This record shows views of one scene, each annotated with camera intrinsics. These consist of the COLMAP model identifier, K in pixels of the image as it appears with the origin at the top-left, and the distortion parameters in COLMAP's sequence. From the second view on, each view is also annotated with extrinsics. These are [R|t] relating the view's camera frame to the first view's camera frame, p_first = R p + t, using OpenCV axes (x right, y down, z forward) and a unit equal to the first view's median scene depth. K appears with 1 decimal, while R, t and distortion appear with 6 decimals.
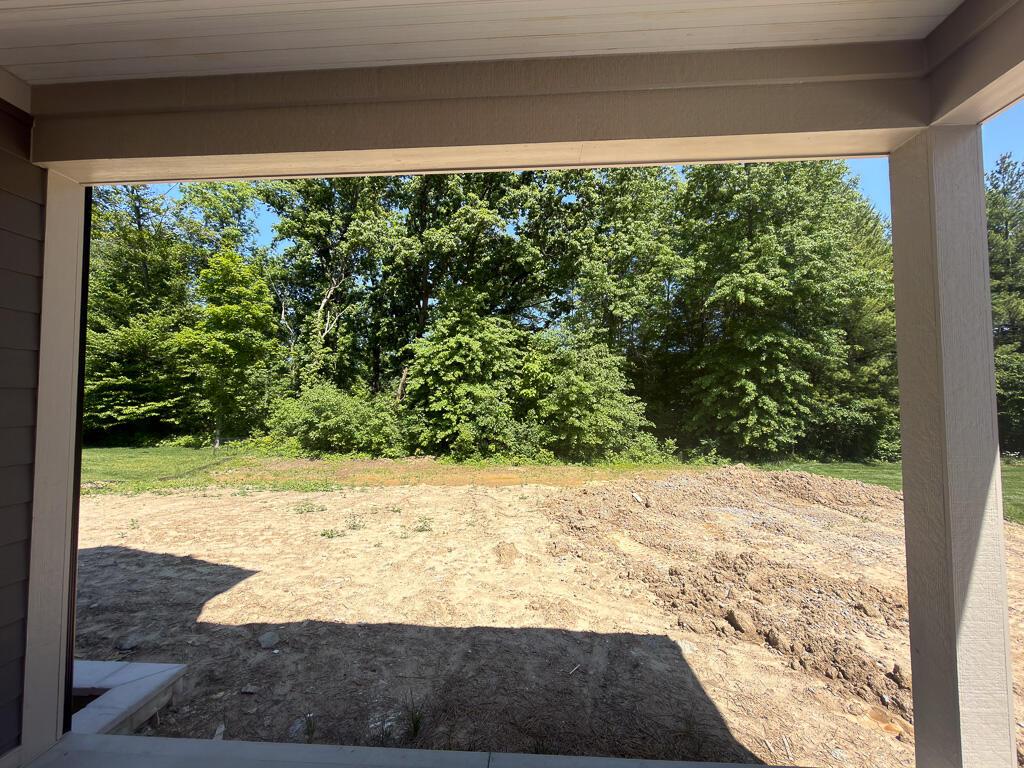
lens RADIAL K [[409.8, 0, 509.4], [0, 409.8, 381.6], [0, 0, 1]] dist [0.000275, 0.000093]
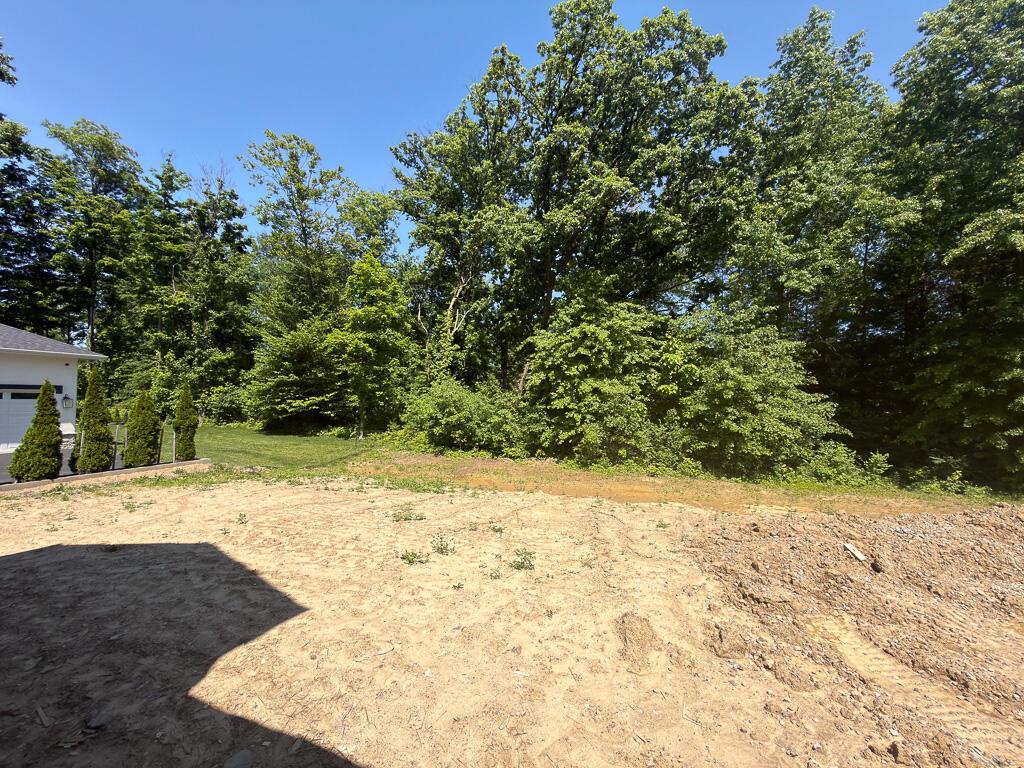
lens RADIAL K [[409.8, 0, 509.4], [0, 409.8, 381.6], [0, 0, 1]] dist [0.000275, 0.000093]
pose [[0.949570, -0.003425, -0.313535, 0.002182], [0.005214, 0.999975, 0.004866, 0.006241], [0.313510, -0.006256, 0.949564, 0.104342]]
